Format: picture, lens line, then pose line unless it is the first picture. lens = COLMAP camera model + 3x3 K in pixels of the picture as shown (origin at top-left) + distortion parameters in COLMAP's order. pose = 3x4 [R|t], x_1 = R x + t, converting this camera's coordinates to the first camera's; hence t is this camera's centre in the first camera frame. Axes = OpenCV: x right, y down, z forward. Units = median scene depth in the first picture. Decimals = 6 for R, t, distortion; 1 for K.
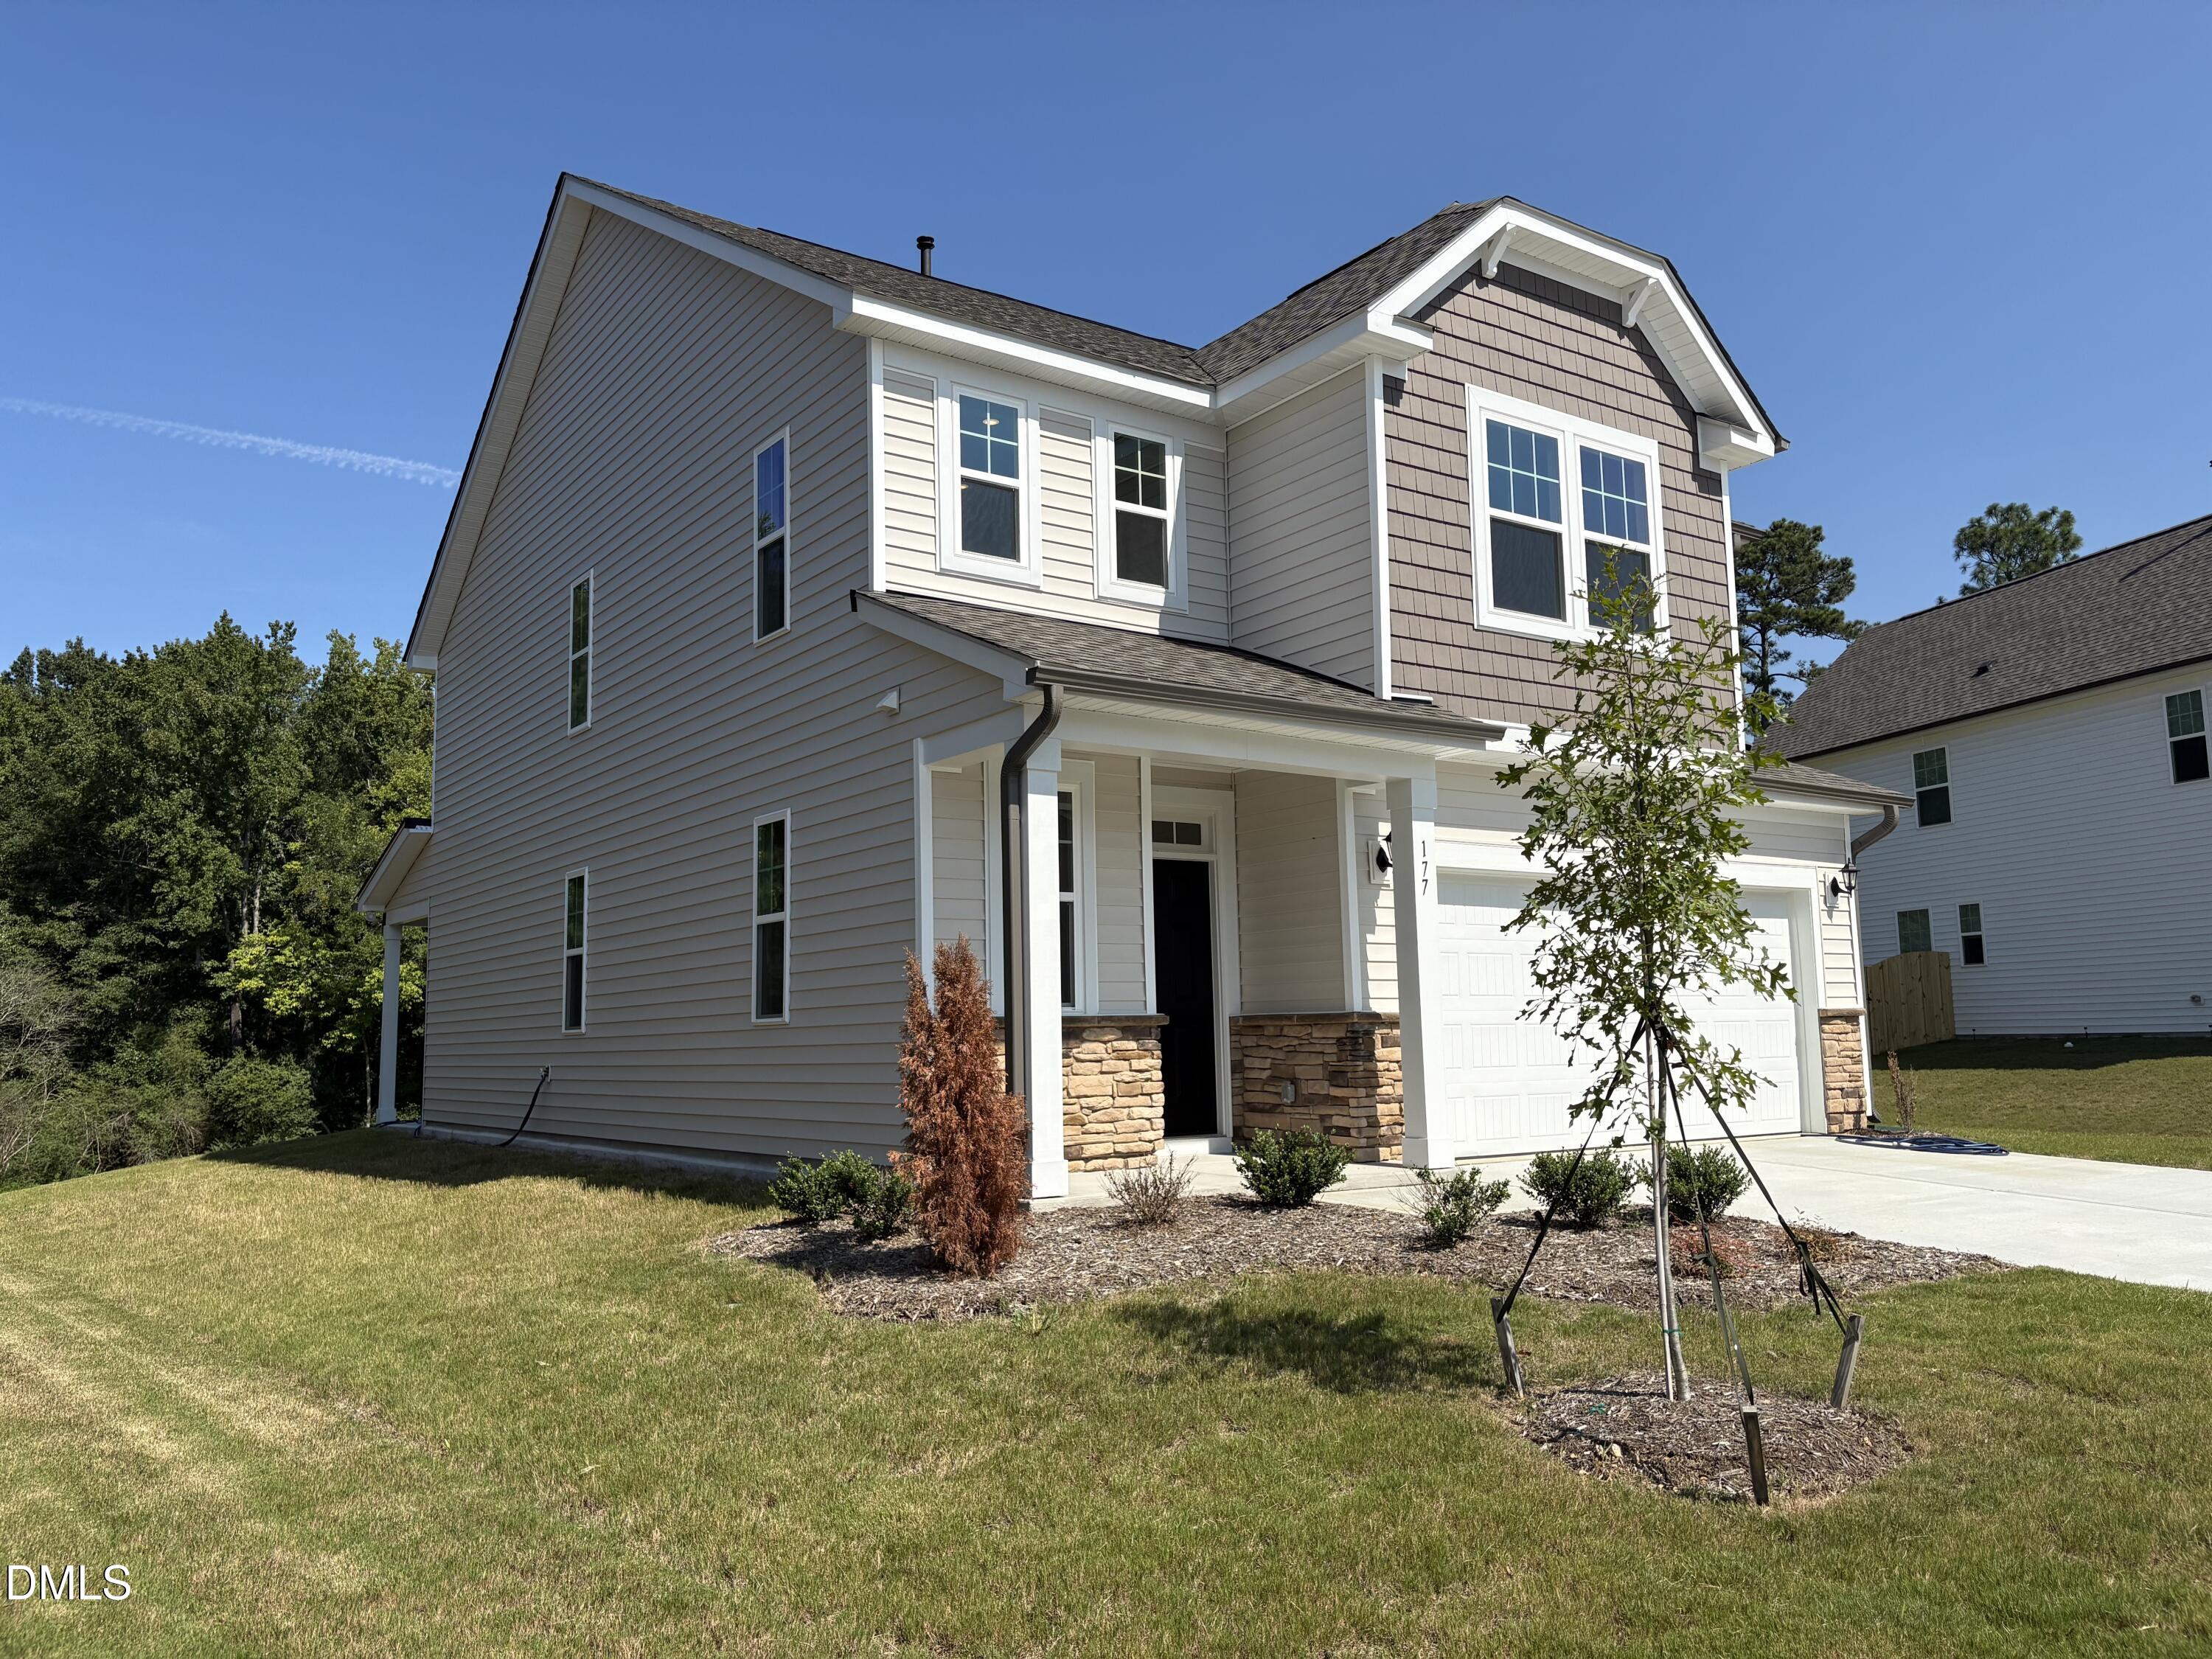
lens RADIAL K [[1657.5, 0, 1105.5], [0, 1657.5, 829.5], [0, 0, 1]] dist [0.055817, -0.048925]
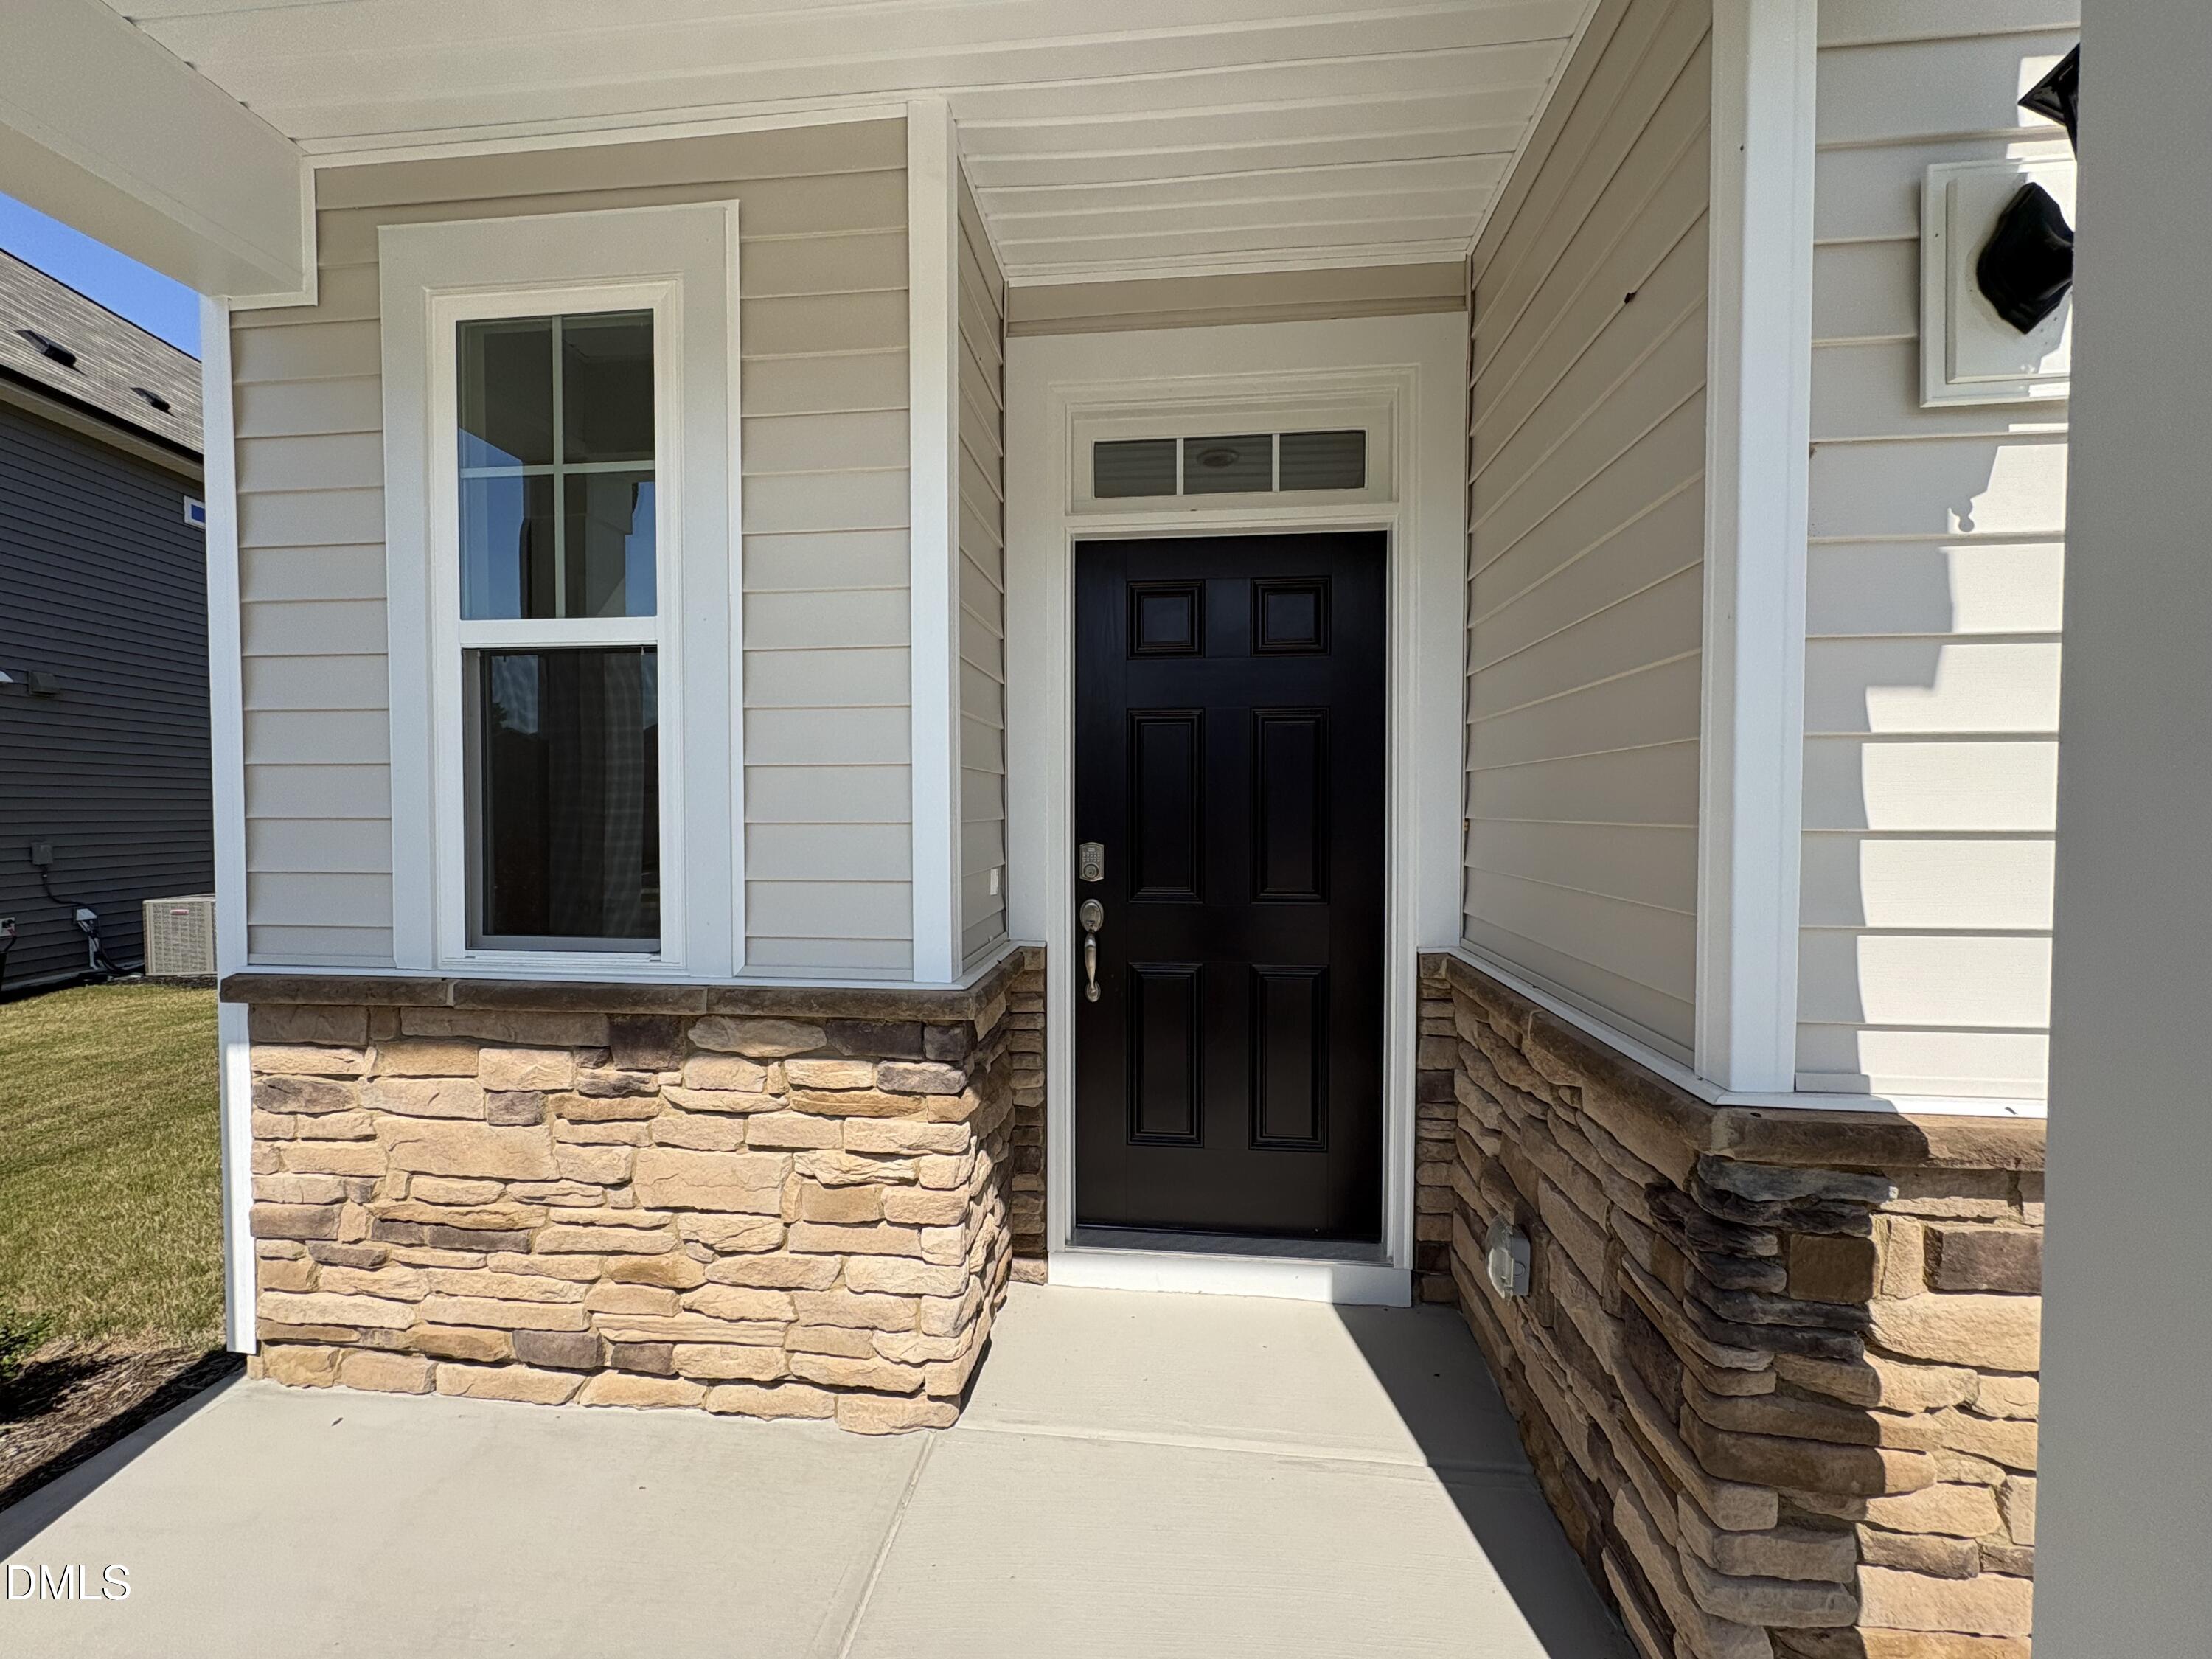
lens RADIAL K [[884.2, 0, 1100.3], [0, 884.2, 833.3], [0, 0, 1]] dist [-0.001618, 0.001013]
pose [[0.745370, 0.037225, -0.665611, 0.162176], [0.076212, 0.987136, 0.140552, 0.059051], [0.662281, -0.155491, 0.732944, 0.877406]]
